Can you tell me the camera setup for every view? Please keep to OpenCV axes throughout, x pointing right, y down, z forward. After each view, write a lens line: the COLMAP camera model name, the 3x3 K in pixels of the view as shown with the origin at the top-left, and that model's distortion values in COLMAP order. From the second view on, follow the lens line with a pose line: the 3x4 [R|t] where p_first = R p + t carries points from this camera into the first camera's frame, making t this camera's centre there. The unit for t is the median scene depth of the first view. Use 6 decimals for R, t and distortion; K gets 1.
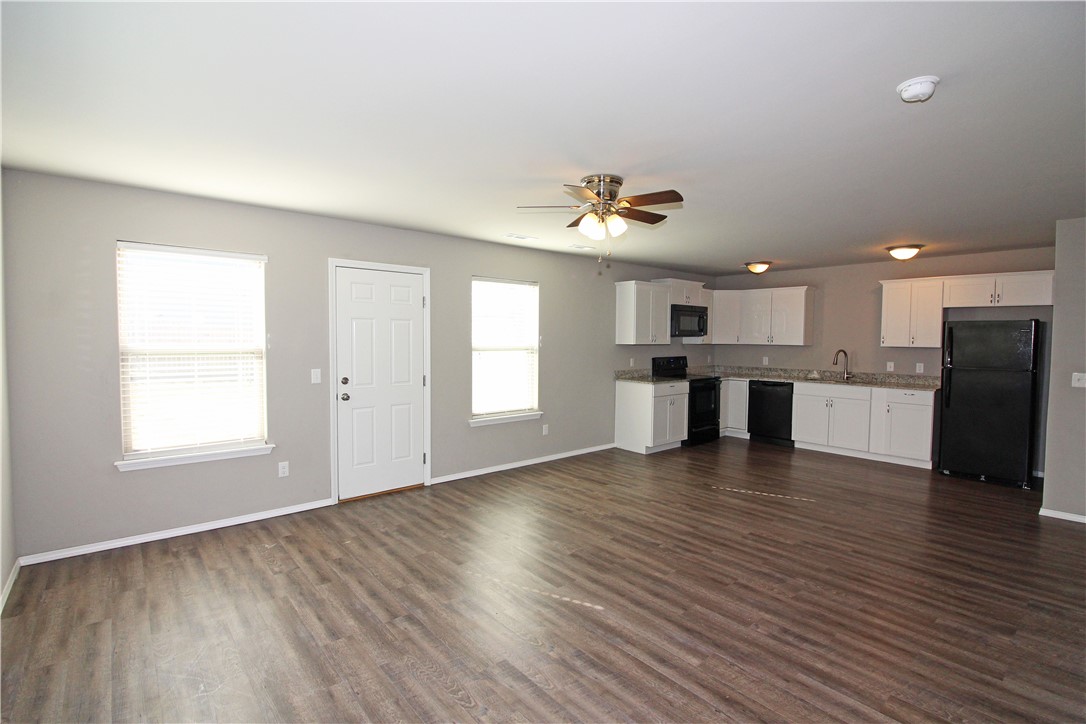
lens RADIAL K [[501.8, 0, 548.2], [0, 501.8, 358.7], [0, 0, 1]] dist [-0.000134, -0.000793]
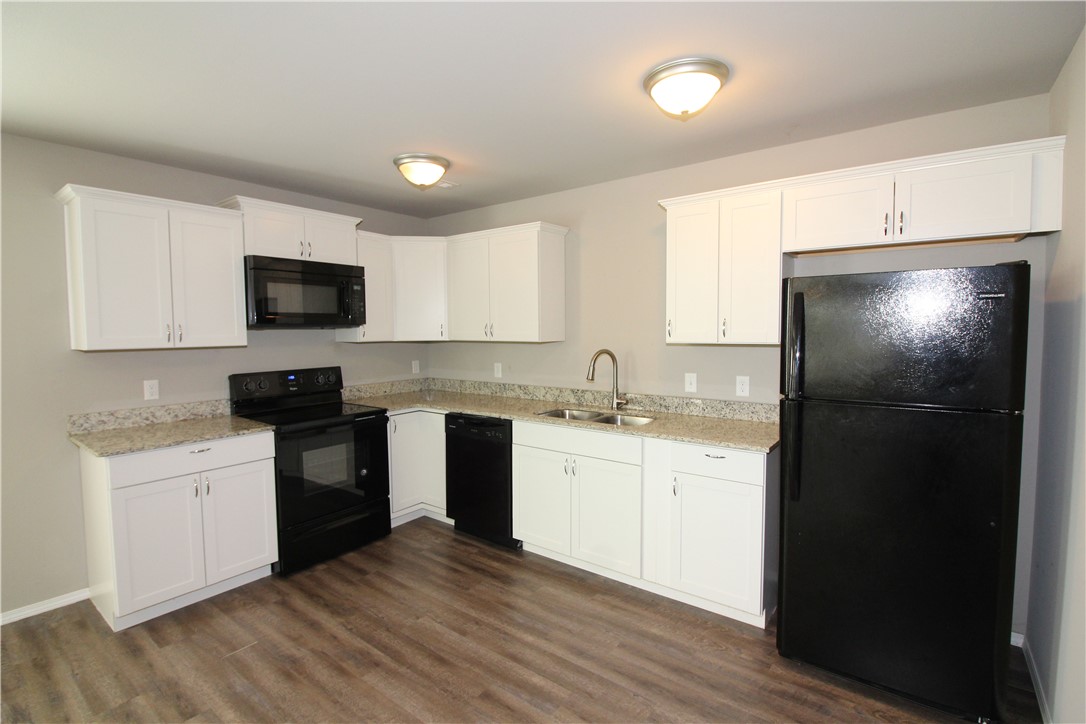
lens RADIAL K [[501.8, 0, 537.2], [0, 501.8, 360.8], [0, 0, 1]] dist [-0.000134, -0.000793]
pose [[0.979831, -0.029941, 0.197572, 0.422081], [0.025709, 0.999383, 0.023948, -0.020187], [-0.198167, -0.018386, 0.979996, 0.529487]]
